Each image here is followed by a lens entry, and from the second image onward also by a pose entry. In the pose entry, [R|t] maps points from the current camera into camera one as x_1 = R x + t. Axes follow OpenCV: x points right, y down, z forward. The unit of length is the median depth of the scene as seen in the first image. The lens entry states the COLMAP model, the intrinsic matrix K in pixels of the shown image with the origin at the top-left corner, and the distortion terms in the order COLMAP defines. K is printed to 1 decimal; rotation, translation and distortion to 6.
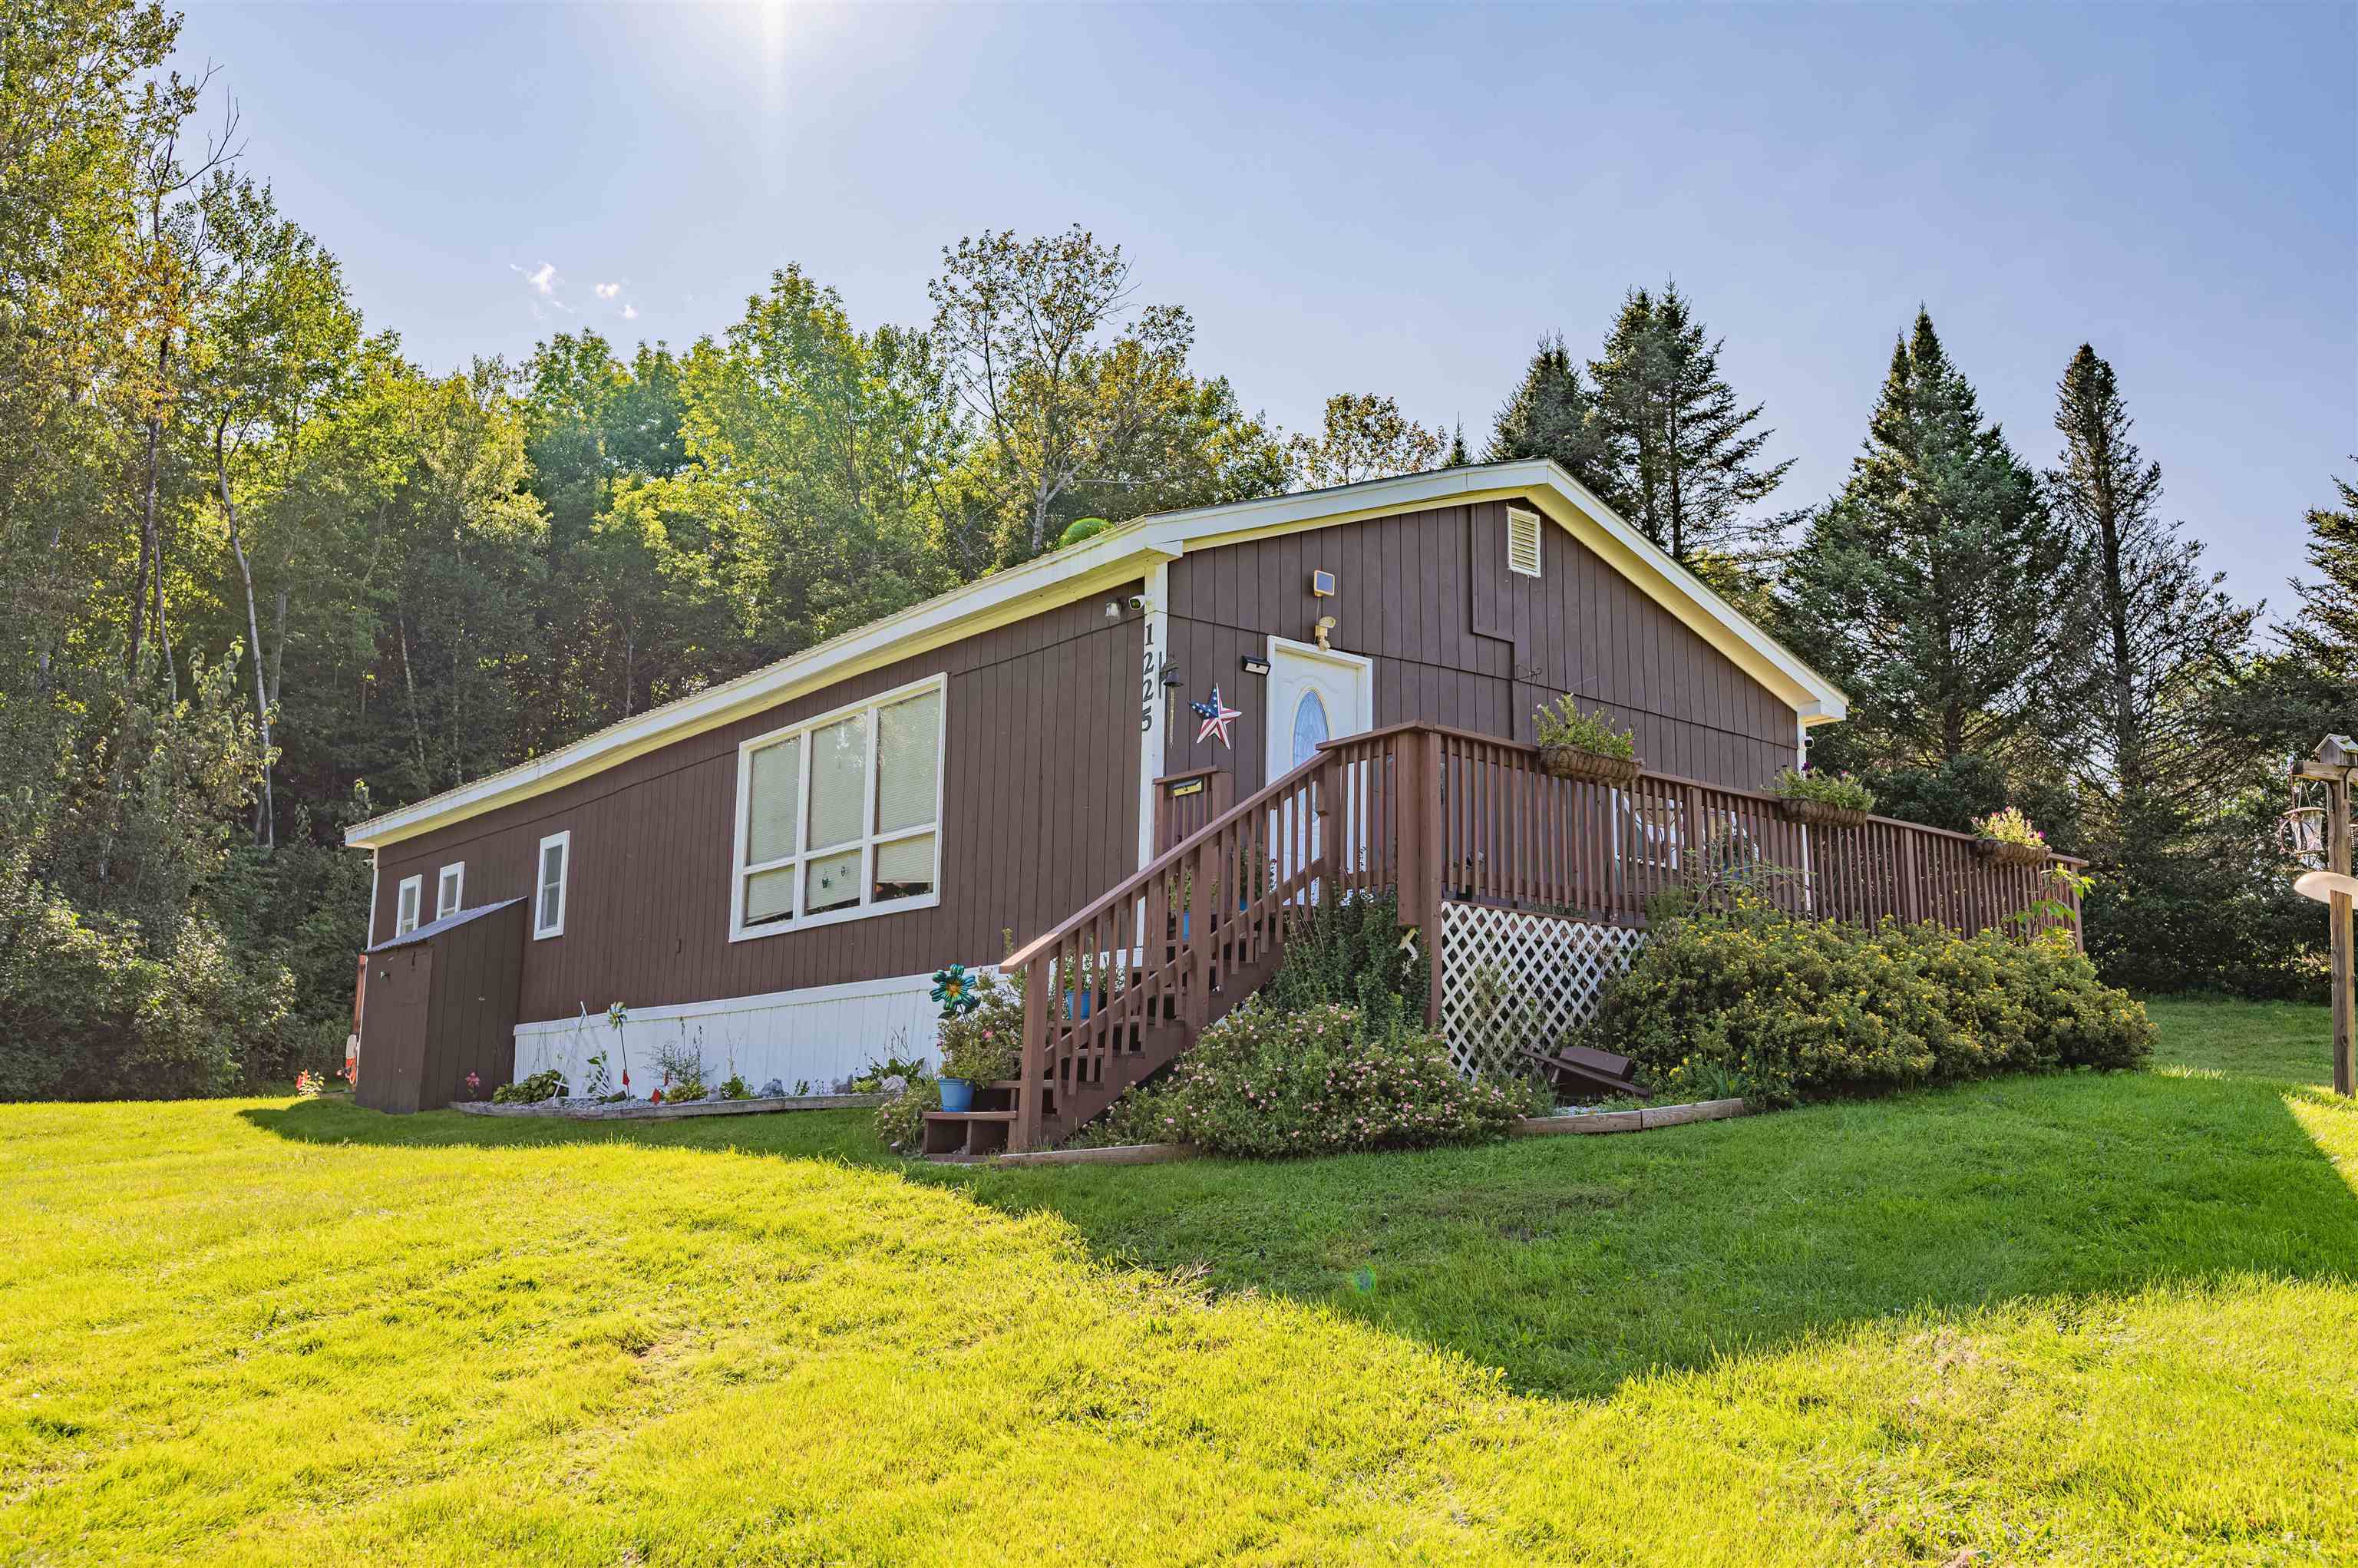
lens RADIAL K [[1904.2, 0, 1180.9], [0, 1904.2, 781.0], [0, 0, 1]] dist [-0.000965, -0.001233]
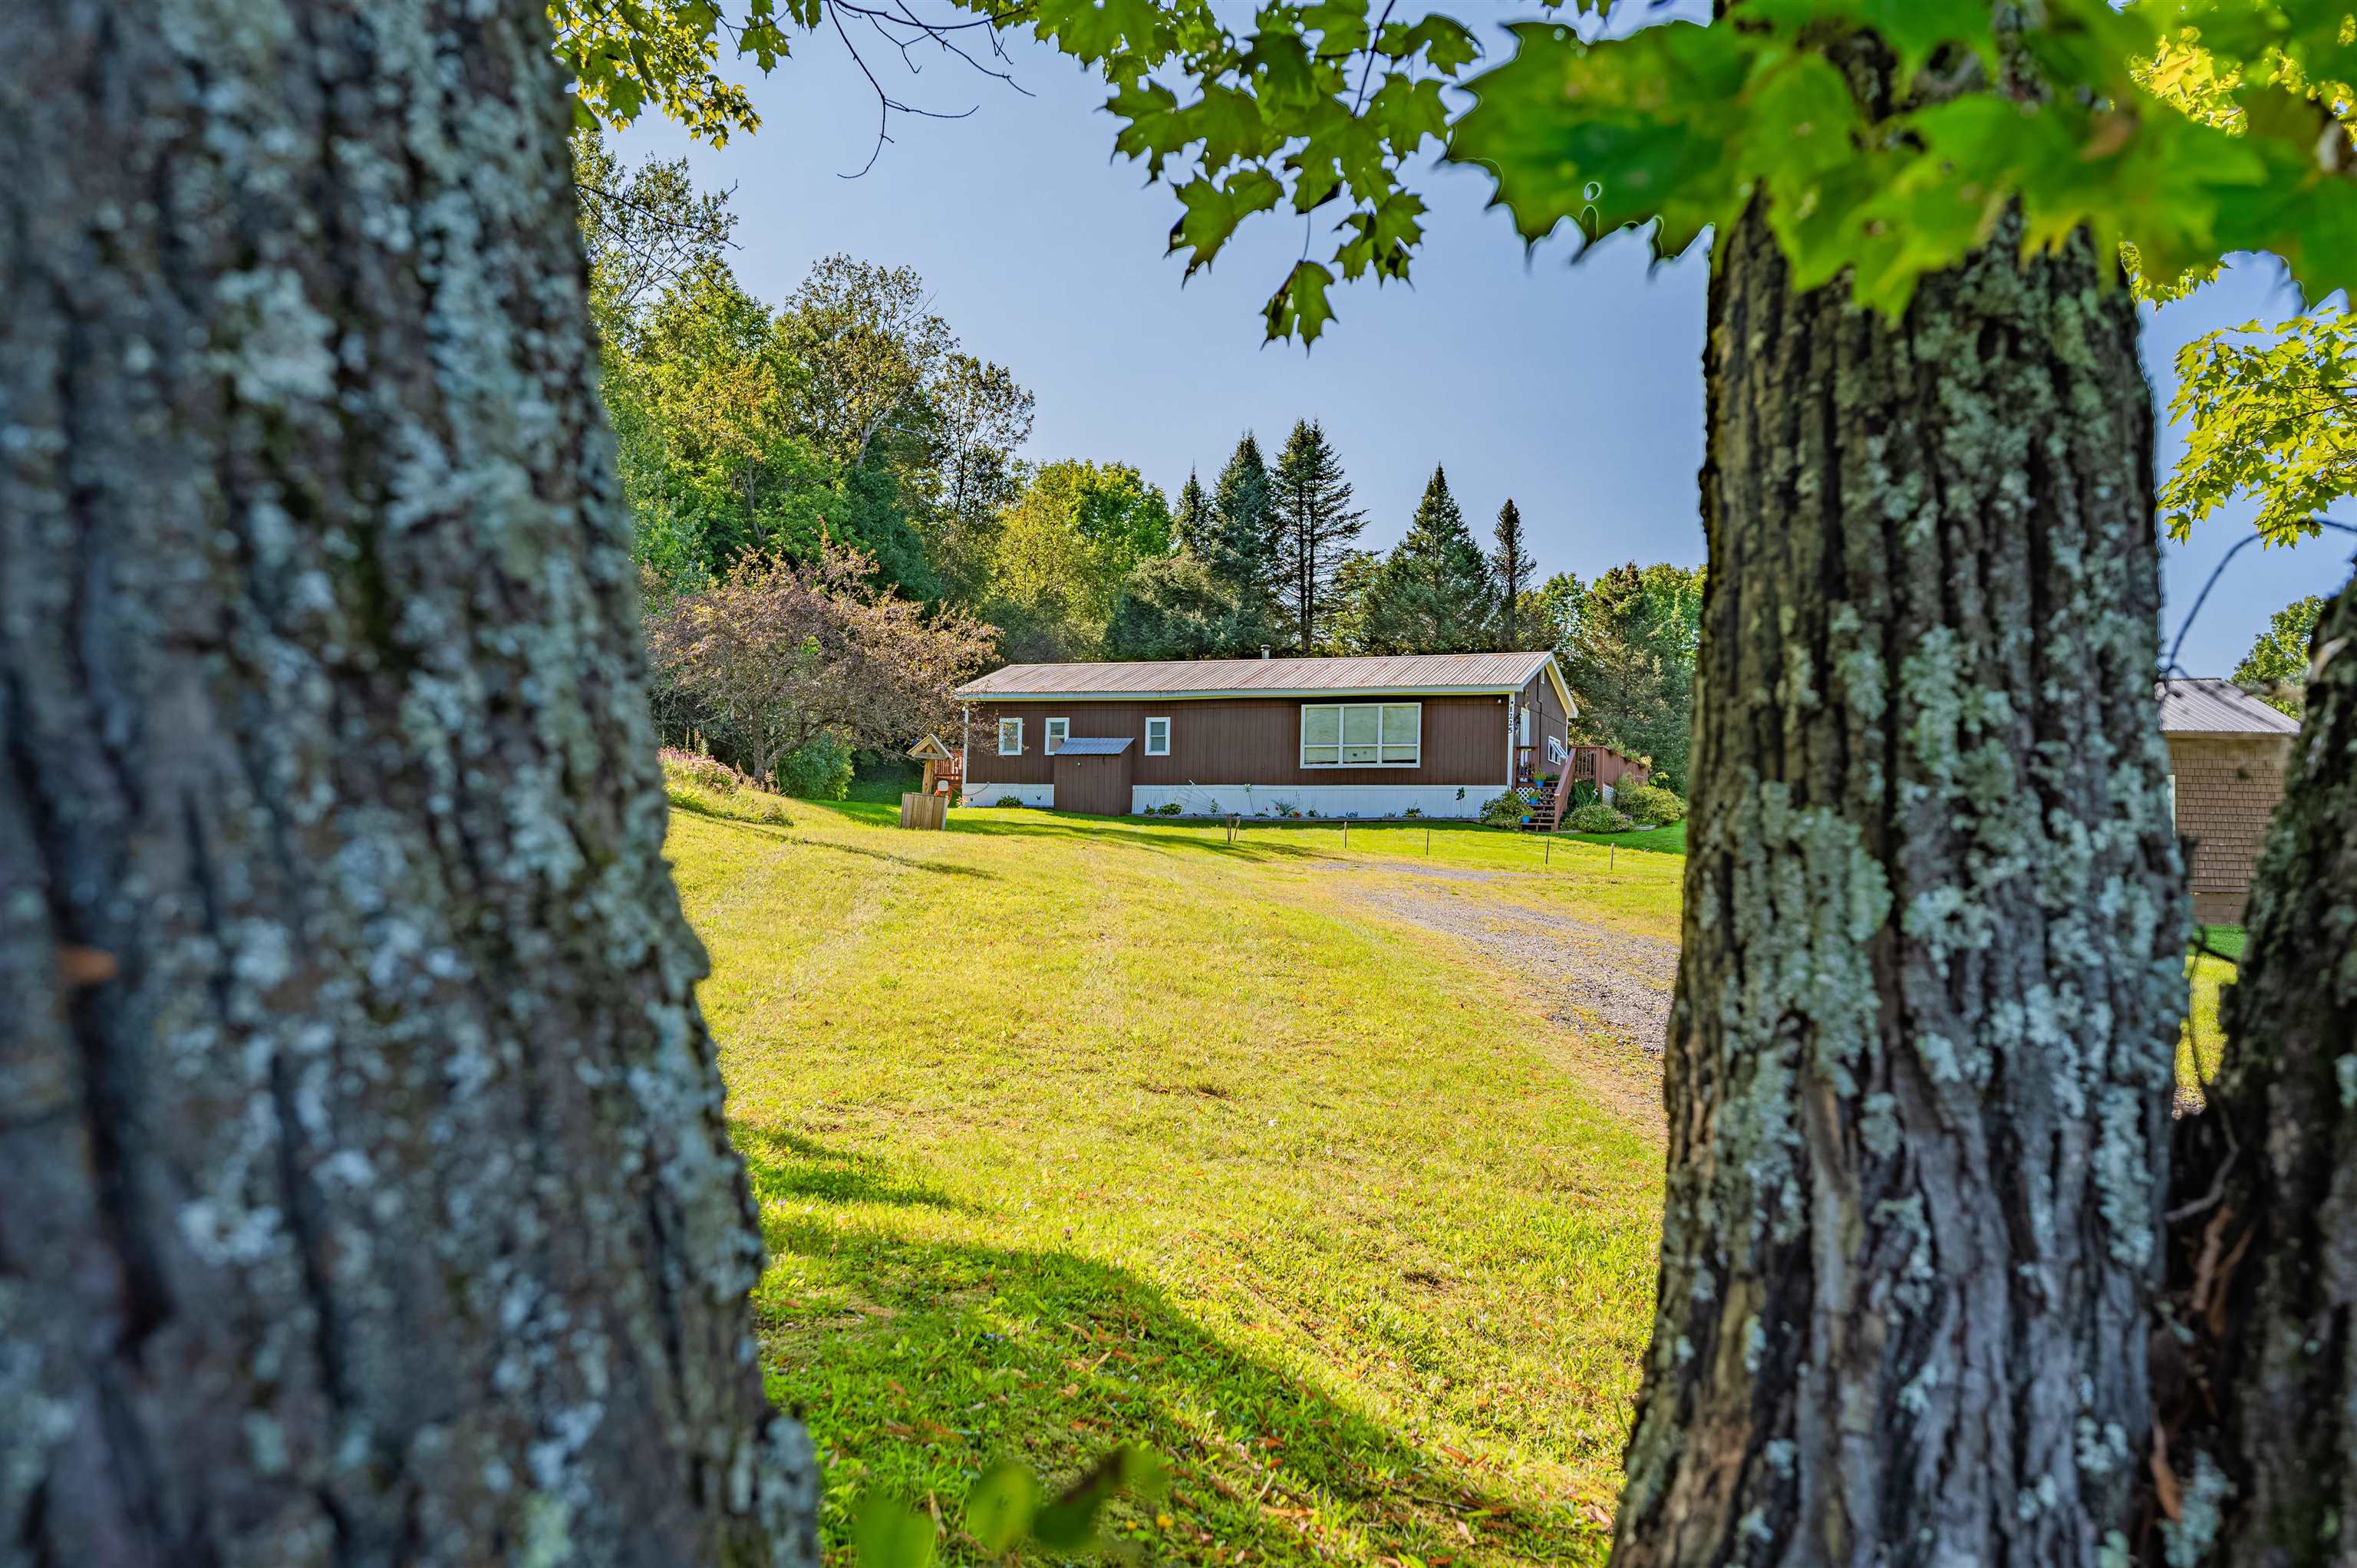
lens RADIAL K [[2034.4, 0, 1178.1], [0, 2034.4, 786.2], [0, 0, 1]] dist [-0.003145, 0.008871]
pose [[0.861302, 0.030860, 0.507156, -1.074207], [-0.100719, 0.988716, 0.110890, -0.122227], [-0.498011, -0.146590, 0.854691, -0.911864]]
